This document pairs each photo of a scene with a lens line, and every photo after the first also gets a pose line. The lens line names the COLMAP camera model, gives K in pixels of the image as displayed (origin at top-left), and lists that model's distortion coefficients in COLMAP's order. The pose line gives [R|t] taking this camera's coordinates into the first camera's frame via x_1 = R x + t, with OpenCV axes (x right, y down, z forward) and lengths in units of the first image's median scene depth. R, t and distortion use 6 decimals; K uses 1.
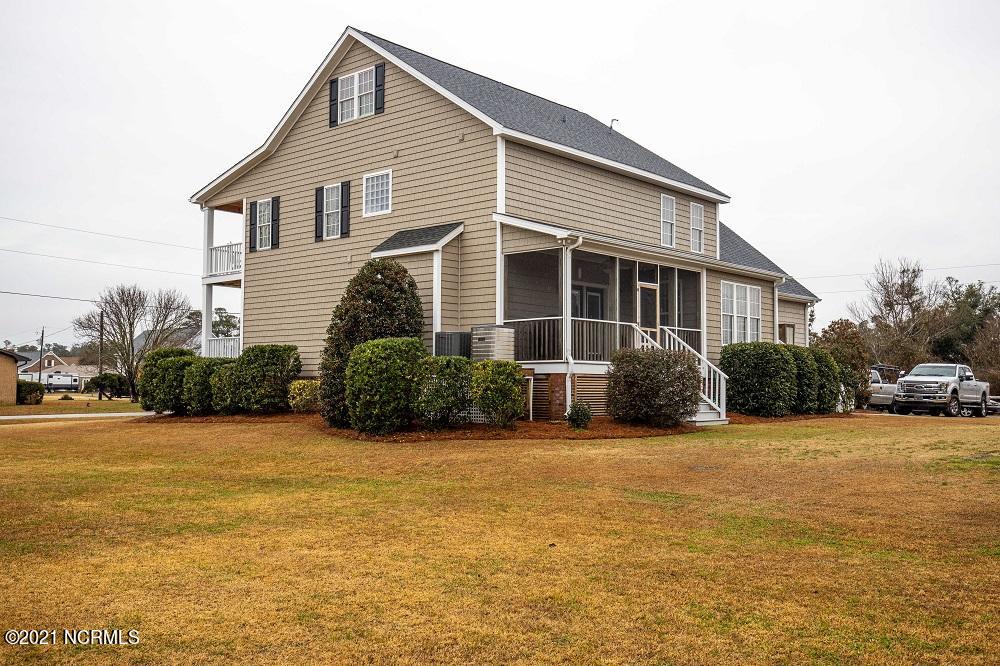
lens RADIAL K [[925.9, 0, 523.2], [0, 925.9, 327.5], [0, 0, 1]] dist [0.043296, 0.020235]
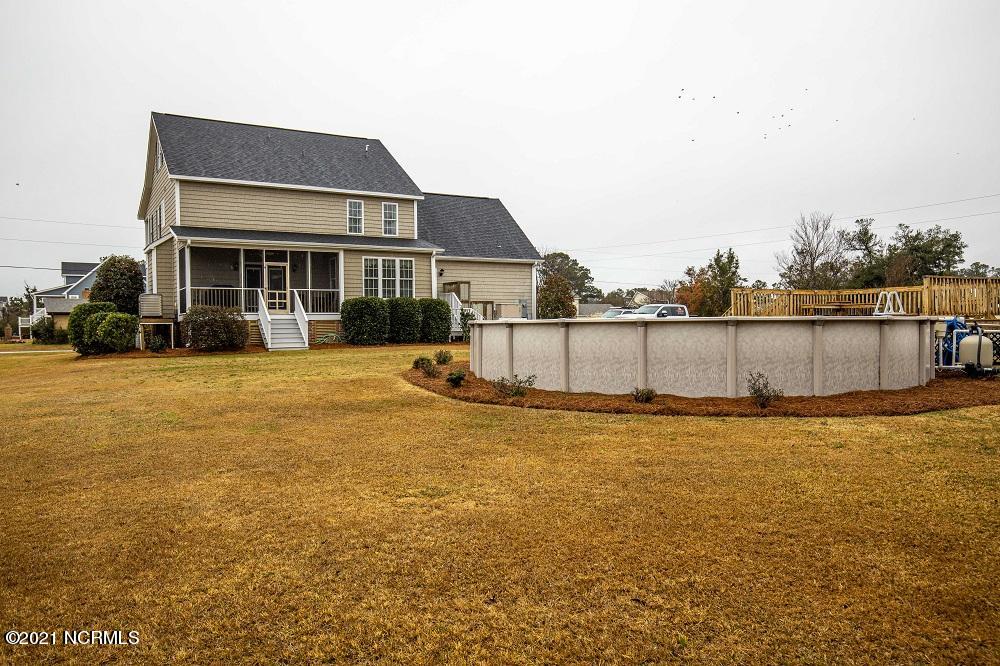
lens RADIAL K [[772.5, 0, 533.6], [0, 772.5, 332.5], [0, 0, 1]] dist [0.000361, -0.001434]
pose [[0.959581, -0.012348, -0.281163, 0.860772], [0.033262, 0.997011, 0.069733, -0.005364], [0.279462, -0.076267, 0.957123, -0.152620]]
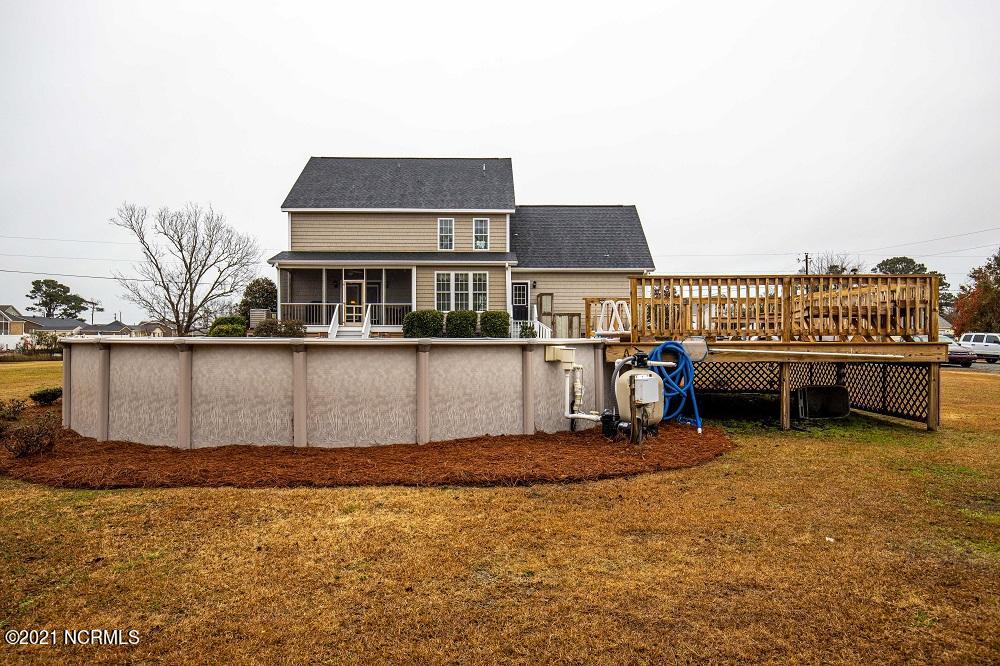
lens RADIAL K [[706.9, 0, 500.0], [0, 706.9, 333.0], [0, 0, 1]] dist [0.007772, 0.000803]
pose [[0.678284, -0.006684, -0.734769, 1.213694], [0.049565, 0.998097, 0.036675, 0.016271], [0.733126, -0.061295, 0.677325, 0.256996]]
